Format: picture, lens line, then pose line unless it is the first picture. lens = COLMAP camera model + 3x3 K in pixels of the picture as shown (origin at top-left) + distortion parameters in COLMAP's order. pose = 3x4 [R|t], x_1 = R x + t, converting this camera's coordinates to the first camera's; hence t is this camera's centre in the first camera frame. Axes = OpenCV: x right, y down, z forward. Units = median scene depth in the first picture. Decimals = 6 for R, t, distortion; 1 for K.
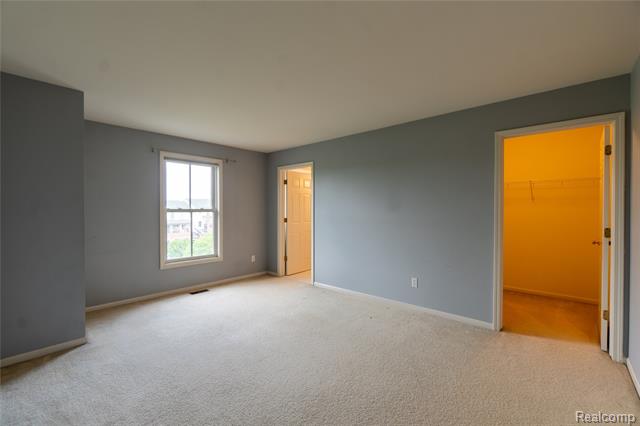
lens RADIAL K [[277.1, 0, 324.6], [0, 277.1, 212.4], [0, 0, 1]] dist [-0.005092, 0.000797]
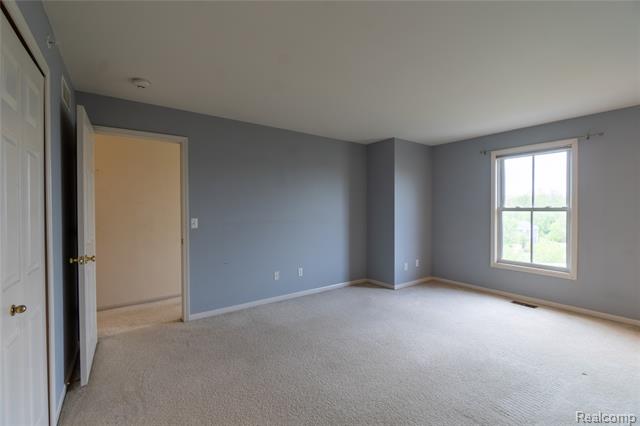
lens RADIAL K [[277.1, 0, 326.7], [0, 277.1, 209.1], [0, 0, 1]] dist [-0.005092, 0.000797]
pose [[-0.215207, 0.003747, -0.976561, 0.496447], [-0.007943, 0.999953, 0.005587, -0.007456], [0.976536, 0.008960, -0.215167, 0.568775]]
